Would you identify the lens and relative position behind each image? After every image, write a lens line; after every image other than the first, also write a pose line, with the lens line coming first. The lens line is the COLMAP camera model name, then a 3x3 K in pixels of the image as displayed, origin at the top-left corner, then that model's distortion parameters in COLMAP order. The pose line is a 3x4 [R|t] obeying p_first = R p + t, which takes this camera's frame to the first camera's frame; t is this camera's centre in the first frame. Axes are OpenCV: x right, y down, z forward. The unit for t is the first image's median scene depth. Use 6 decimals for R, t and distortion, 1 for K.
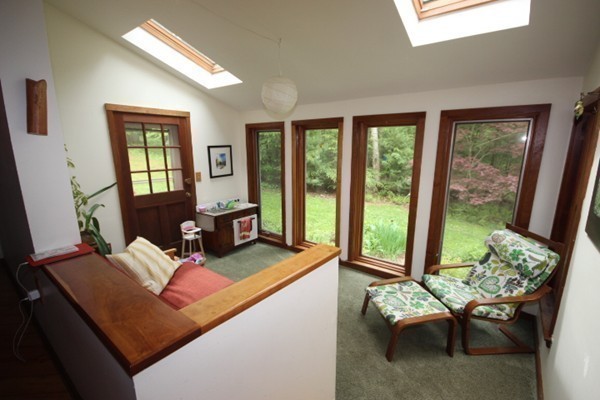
lens RADIAL K [[282.4, 0, 300.2], [0, 282.4, 203.4], [0, 0, 1]] dist [-0.002995, -0.001145]
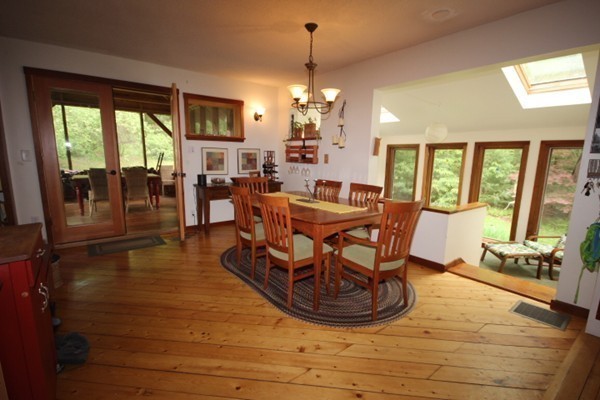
lens RADIAL K [[282.4, 0, 300.2], [0, 282.4, 203.4], [0, 0, 1]] dist [-0.002995, -0.001145]
pose [[0.965994, 0.055074, -0.252633, -0.324572], [-0.065068, 0.997388, -0.031372, 0.136160], [0.250245, 0.046744, 0.967053, -0.709398]]
